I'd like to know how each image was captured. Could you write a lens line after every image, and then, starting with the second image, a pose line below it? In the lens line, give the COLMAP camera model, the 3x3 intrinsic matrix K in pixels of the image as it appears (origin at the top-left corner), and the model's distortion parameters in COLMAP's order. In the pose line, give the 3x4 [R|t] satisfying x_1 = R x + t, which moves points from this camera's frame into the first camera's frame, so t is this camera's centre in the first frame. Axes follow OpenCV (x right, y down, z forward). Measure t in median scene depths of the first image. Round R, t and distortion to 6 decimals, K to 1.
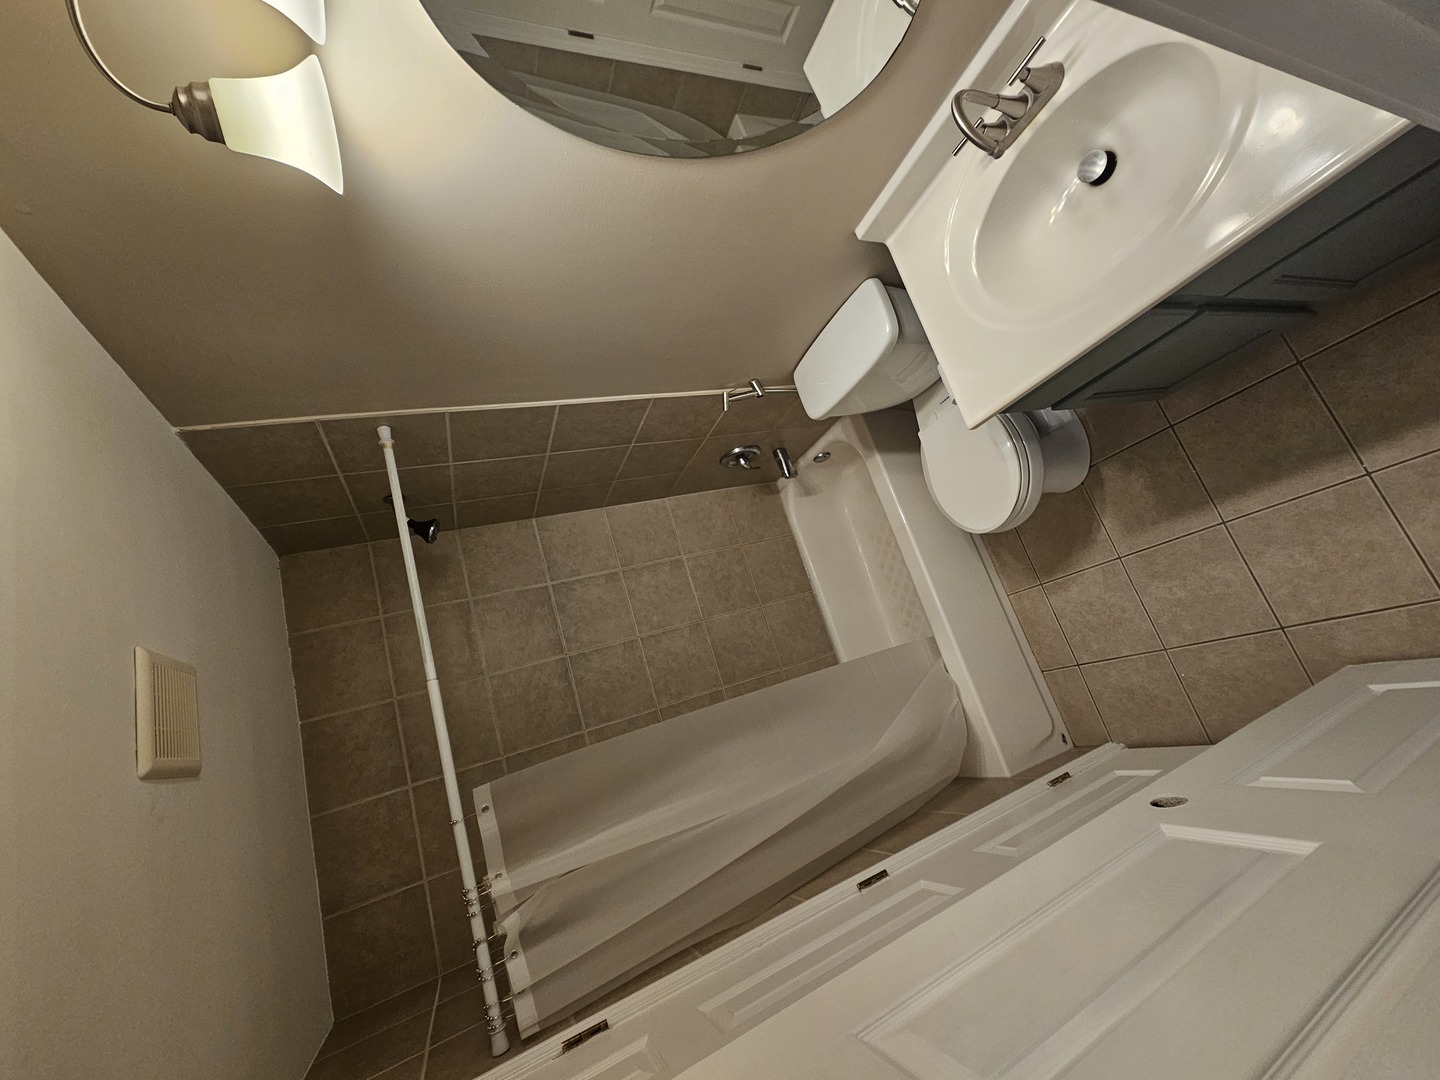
lens RADIAL K [[591.2, 0, 720.6], [0, 591.2, 541.5], [0, 0, 1]] dist [0.004502, -0.001103]
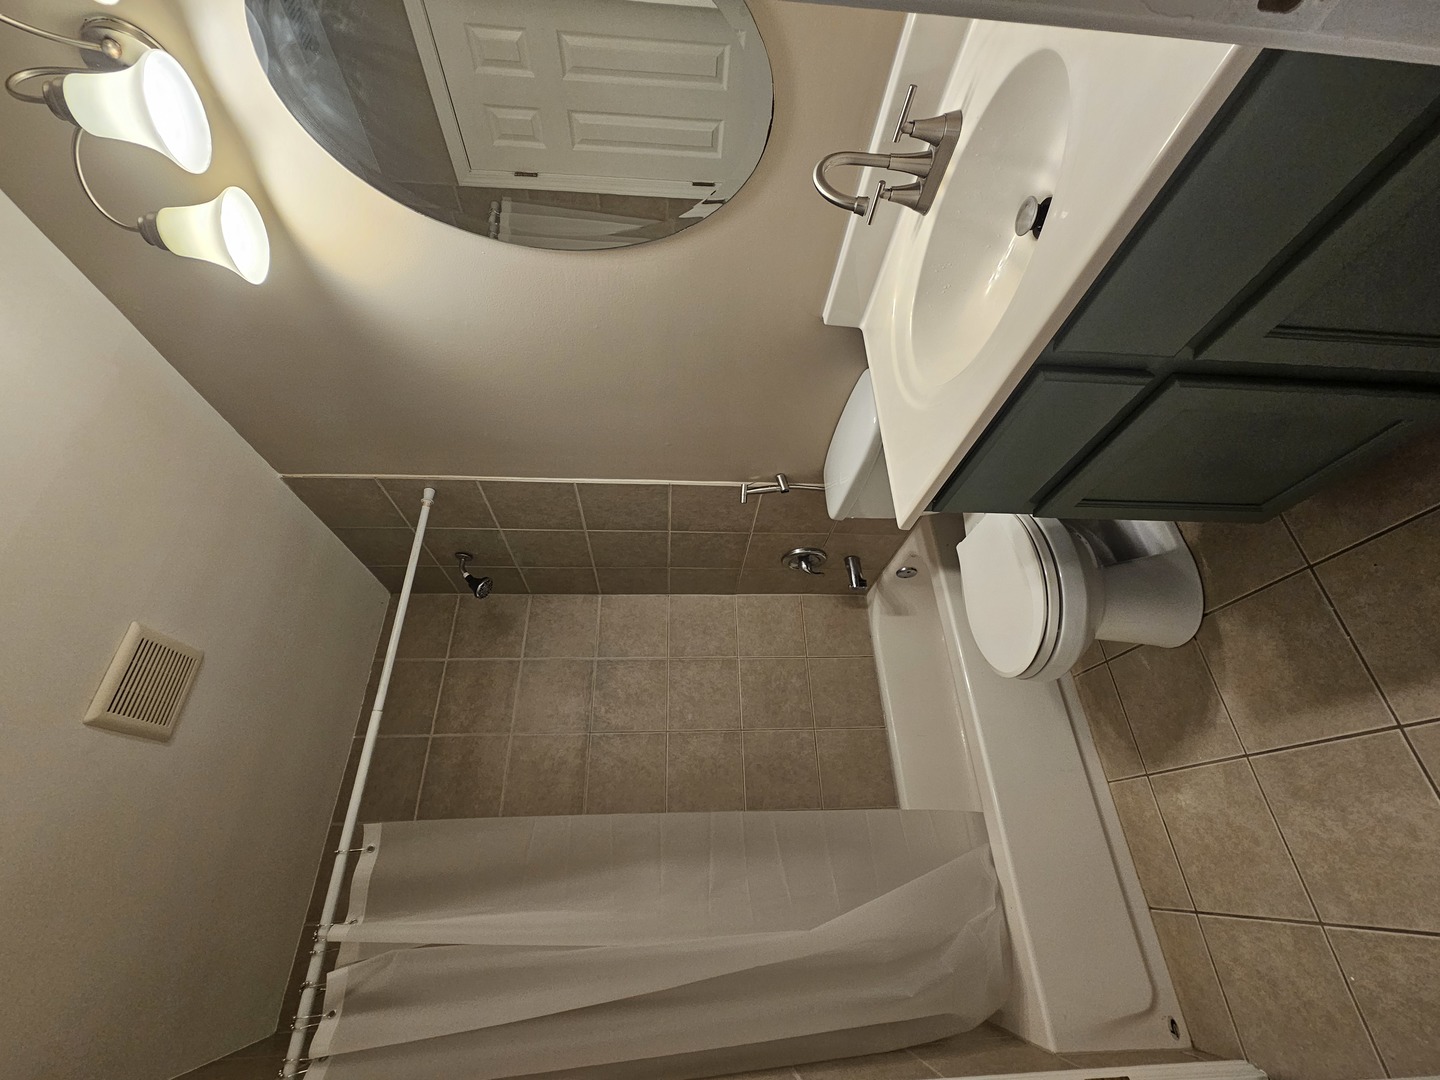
lens RADIAL K [[591.2, 0, 721.6], [0, 591.2, 540.2], [0, 0, 1]] dist [0.004502, -0.001103]
pose [[0.920123, 0.097372, -0.379331, 0.347759], [-0.168570, 0.972750, -0.159192, -0.002735], [0.353493, 0.210420, 0.911464, 0.122046]]
